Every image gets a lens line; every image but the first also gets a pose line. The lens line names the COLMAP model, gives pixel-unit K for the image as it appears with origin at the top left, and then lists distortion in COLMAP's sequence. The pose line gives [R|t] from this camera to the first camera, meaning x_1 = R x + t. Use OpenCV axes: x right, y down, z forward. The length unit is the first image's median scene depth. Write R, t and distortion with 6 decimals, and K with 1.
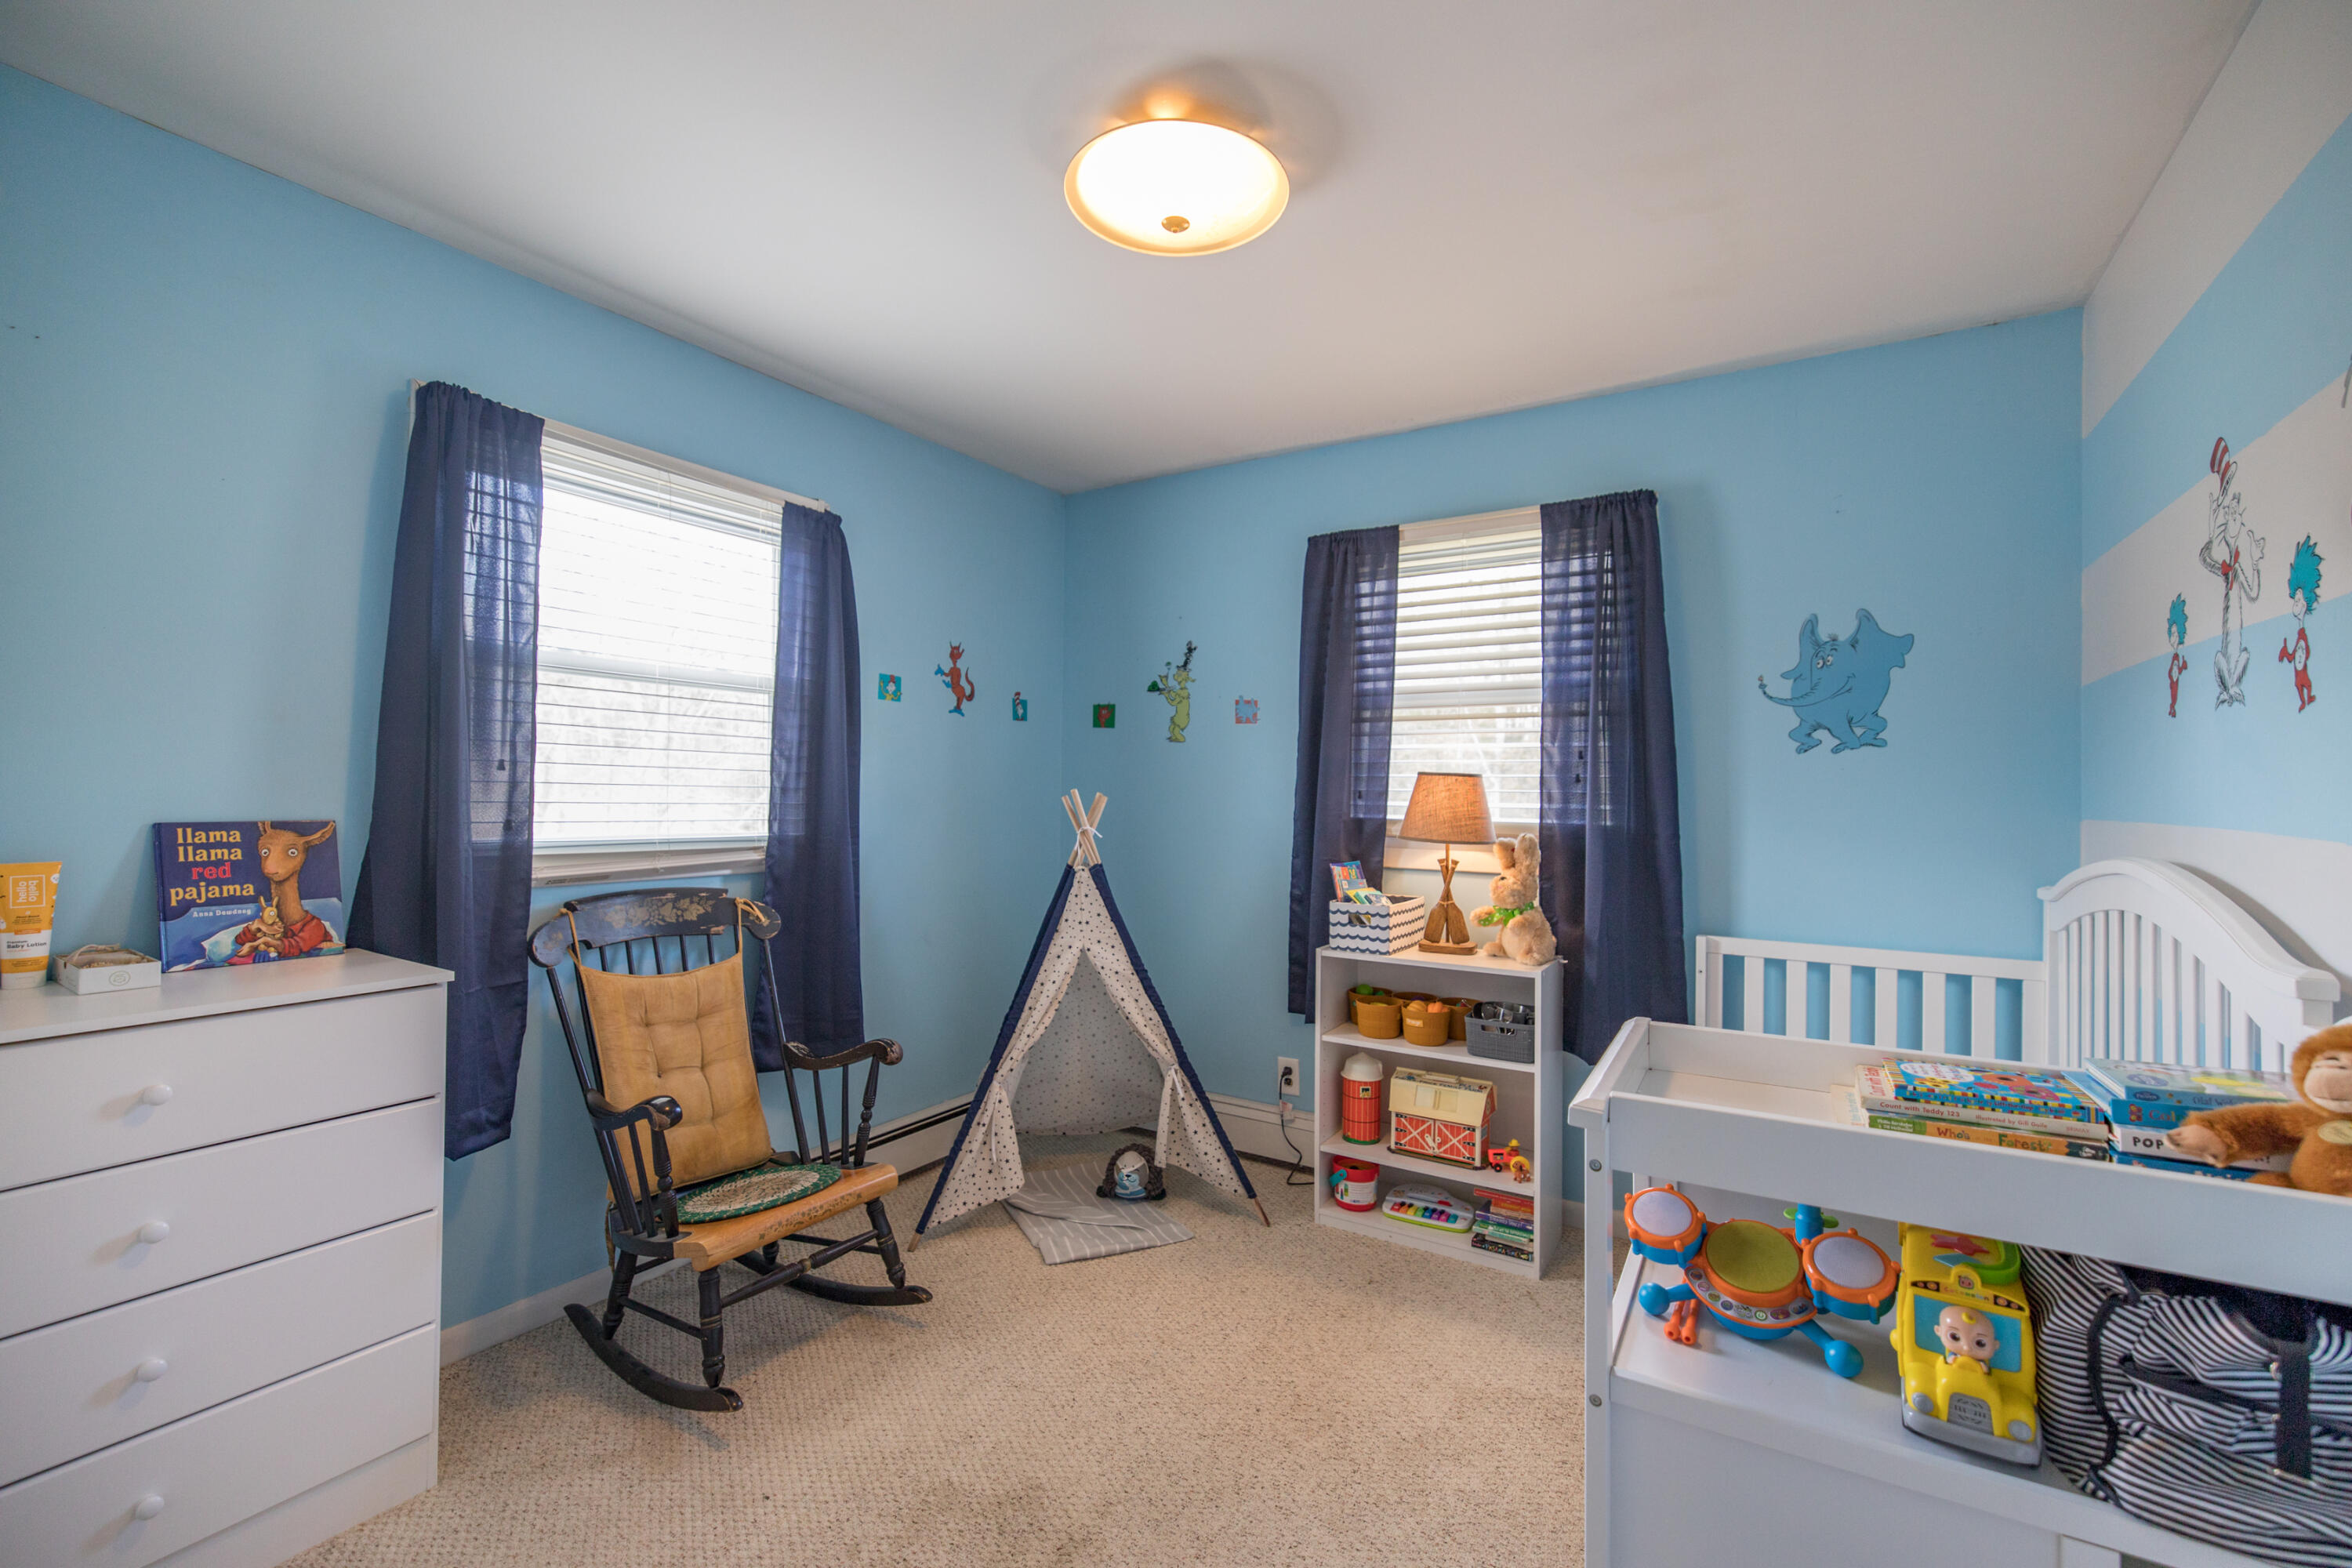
lens RADIAL K [[1035.7, 0, 1174.4], [0, 1035.7, 784.7], [0, 0, 1]] dist [-0.000209, 0.000087]
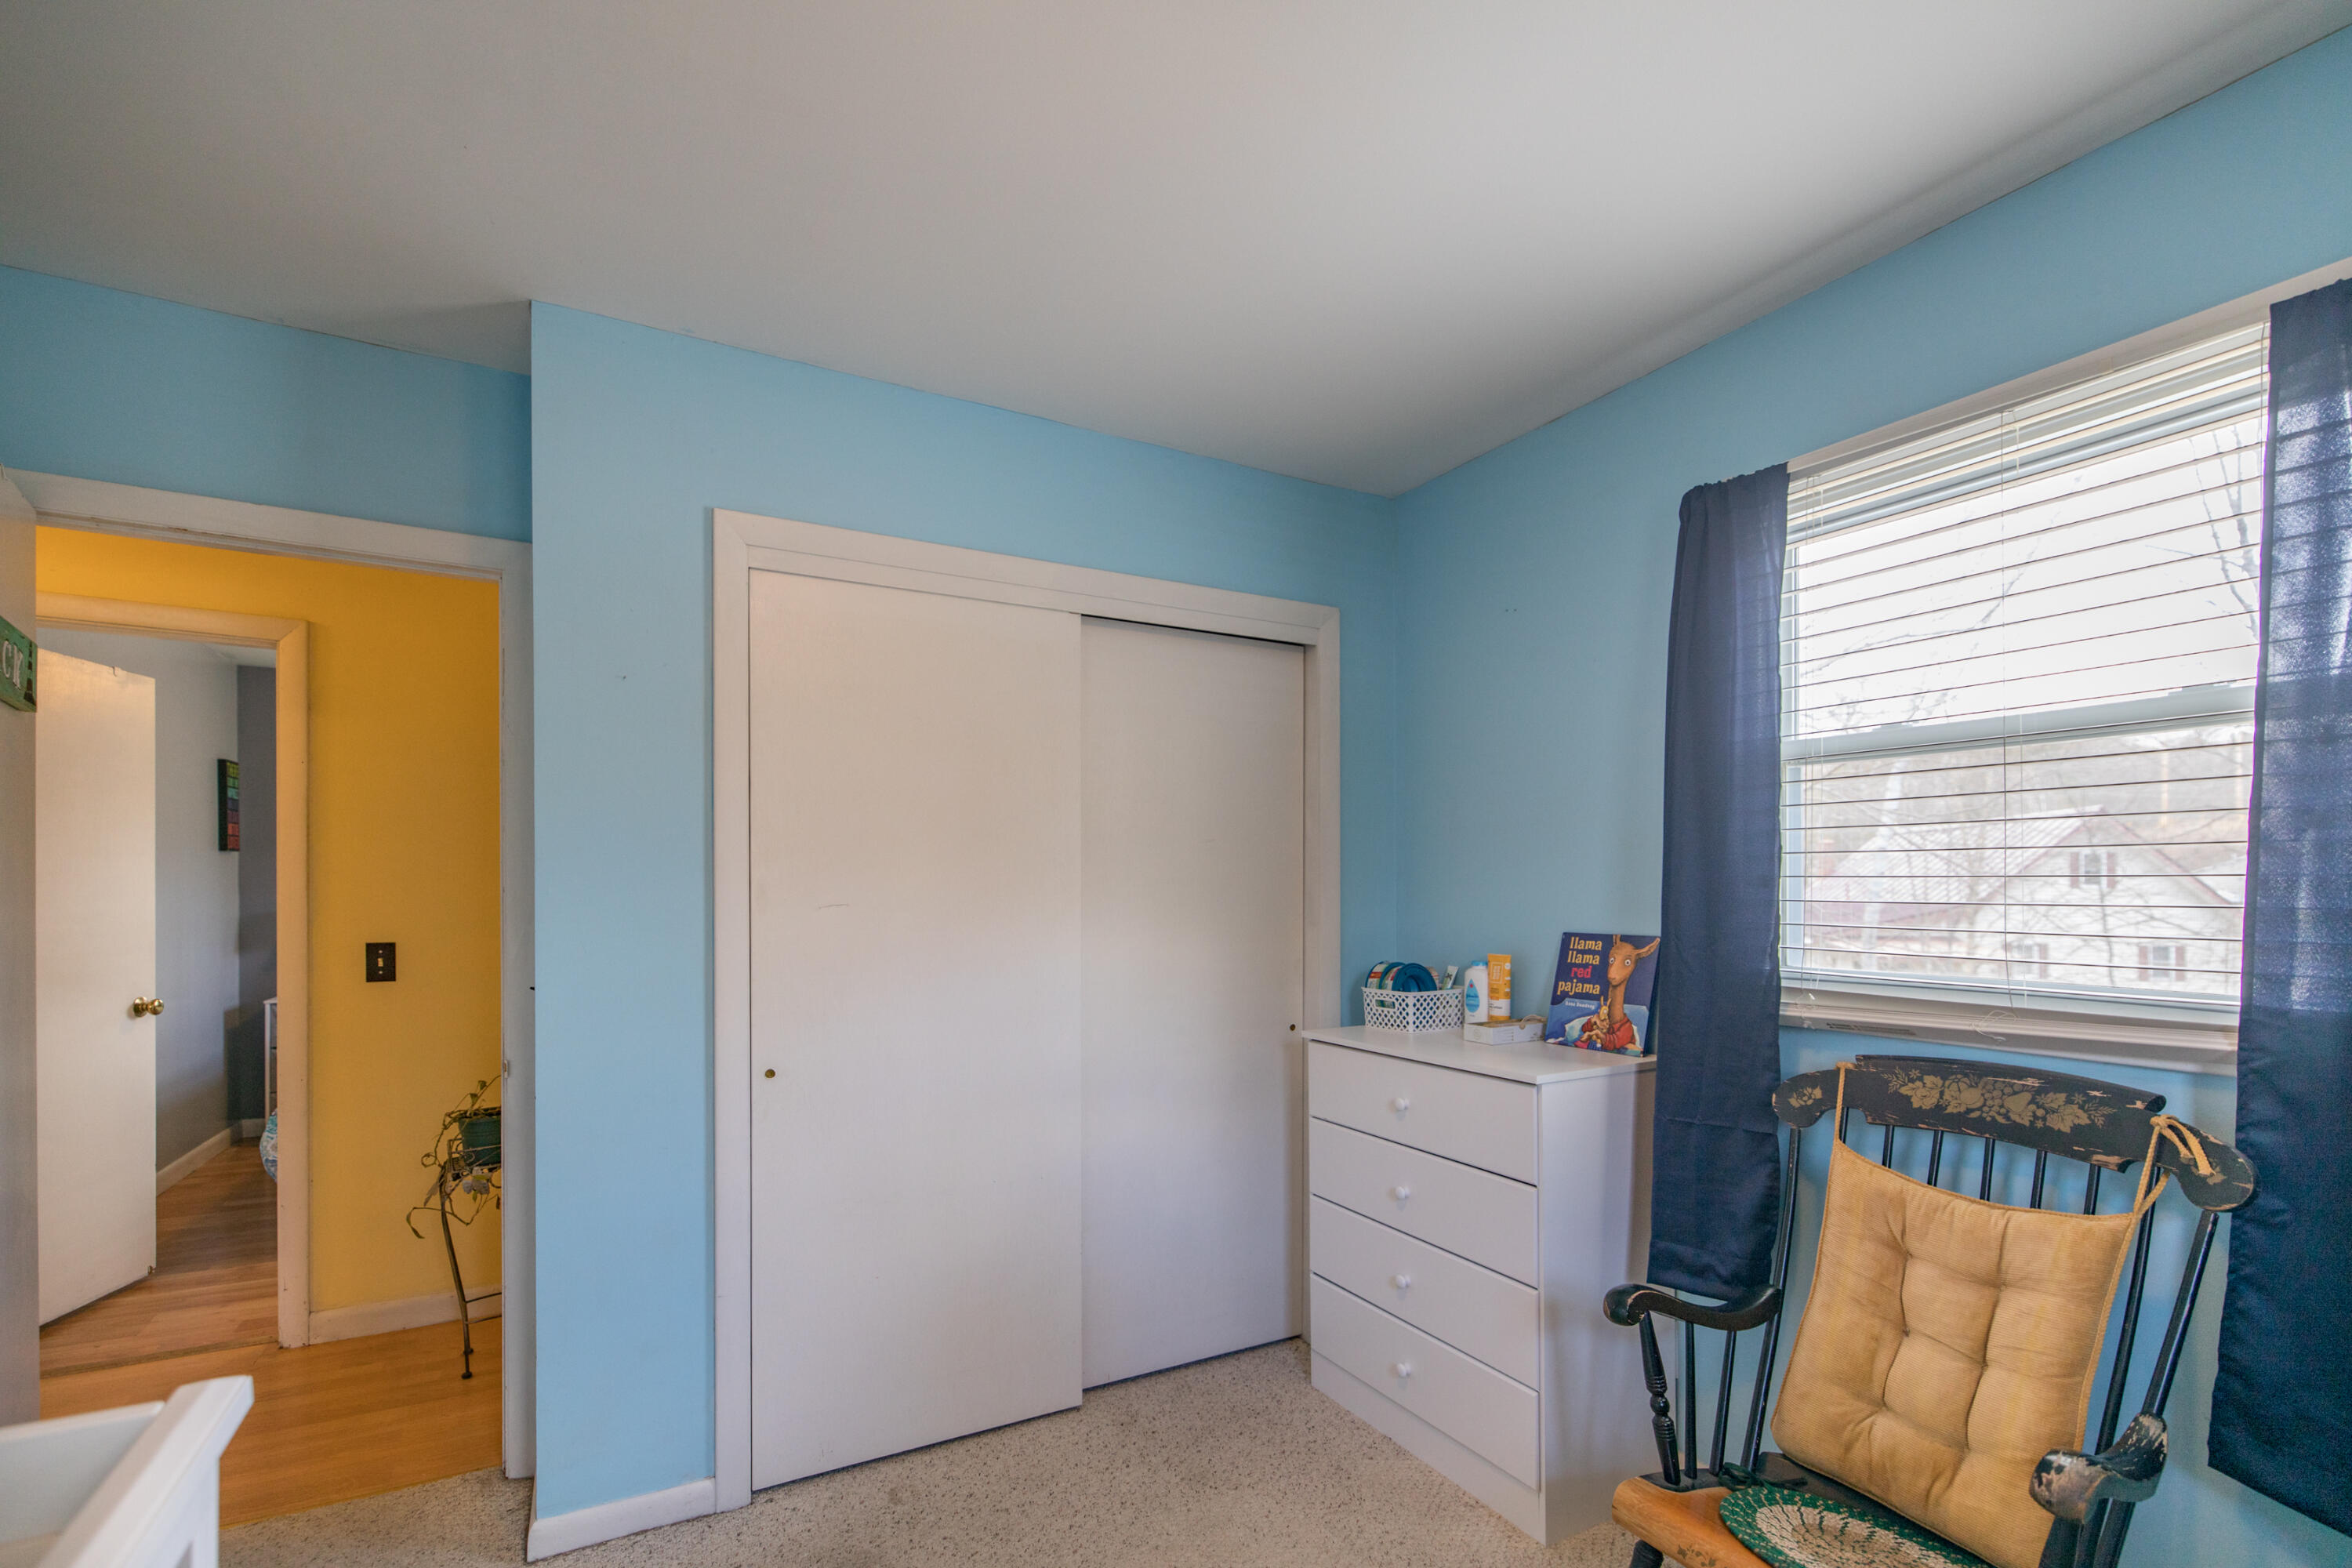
lens RADIAL K [[1035.7, 0, 1182.7], [0, 1035.7, 889.3], [0, 0, 1]] dist [-0.000209, 0.000087]
pose [[-0.484286, -0.012424, -0.874821, 0.405501], [0.001316, 0.999888, -0.014929, 0.000519], [0.874909, -0.008381, -0.484215, 1.131319]]
